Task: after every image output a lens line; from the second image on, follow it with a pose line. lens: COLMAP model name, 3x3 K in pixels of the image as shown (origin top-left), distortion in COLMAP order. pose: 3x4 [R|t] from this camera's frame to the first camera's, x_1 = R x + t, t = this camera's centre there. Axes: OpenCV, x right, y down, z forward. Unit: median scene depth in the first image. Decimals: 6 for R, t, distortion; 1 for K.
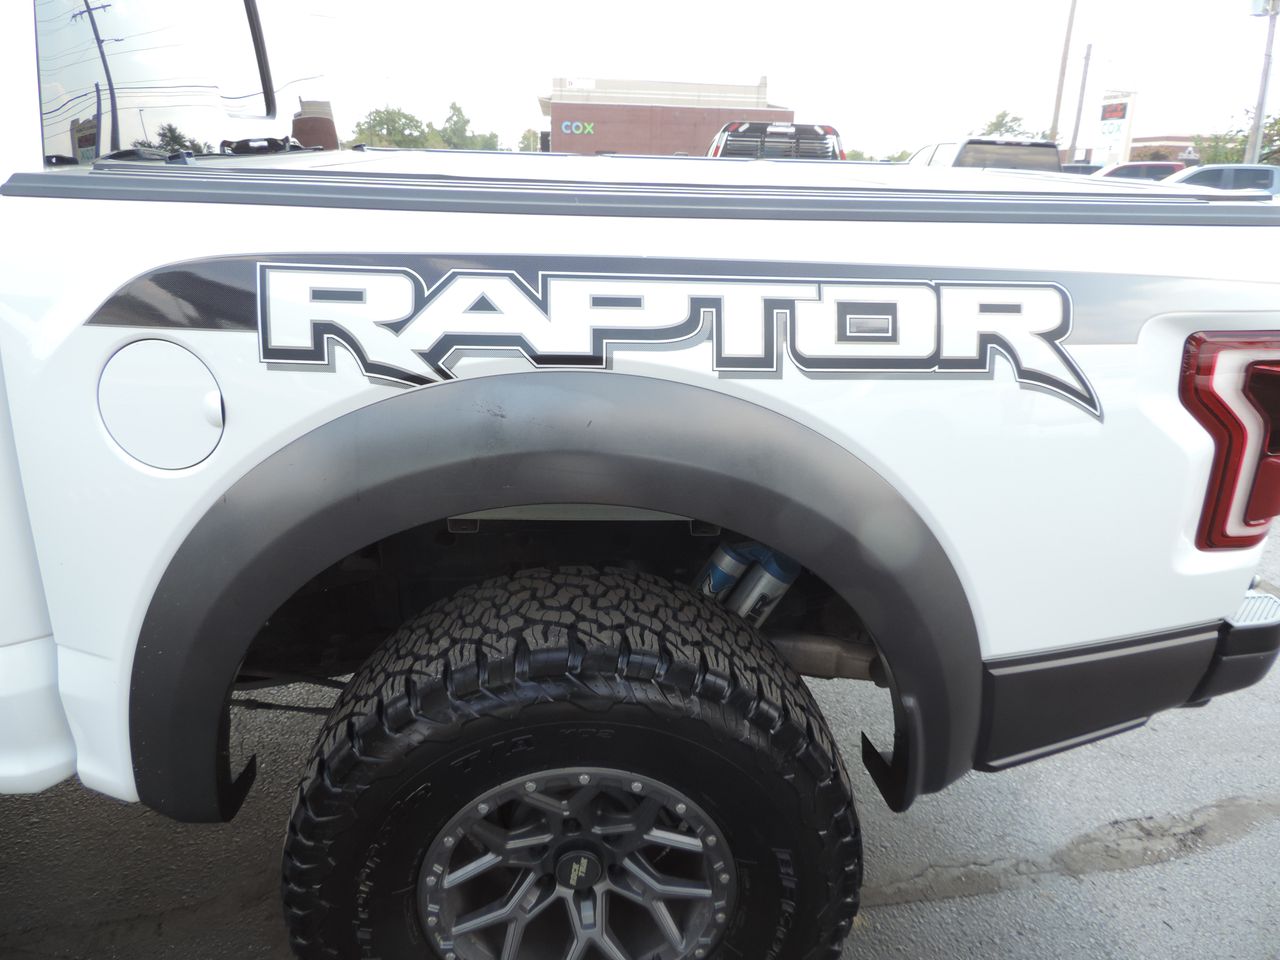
lens RADIAL K [[1015.3, 0, 646.8], [0, 1015.3, 481.1], [0, 0, 1]] dist [0.005817, -0.008110]
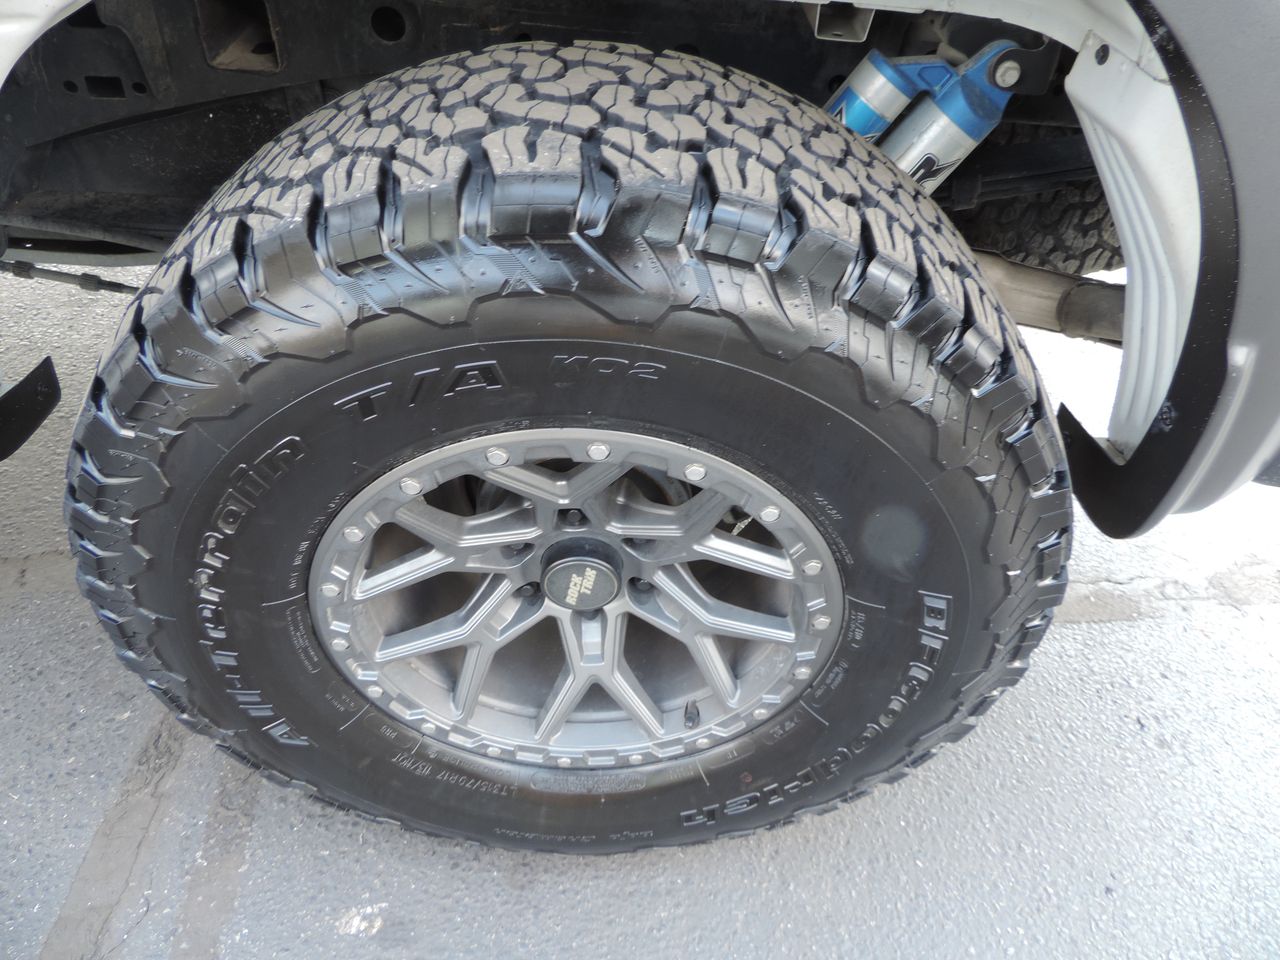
lens RADIAL K [[891.7, 0, 641.2], [0, 891.7, 486.6], [0, 0, 1]] dist [0.019290, -0.009905]
pose [[0.996573, 0.082475, -0.006257, -0.034402], [-0.074825, 0.931202, 0.356742, 0.140224], [0.035249, -0.355051, 0.934182, 0.548382]]
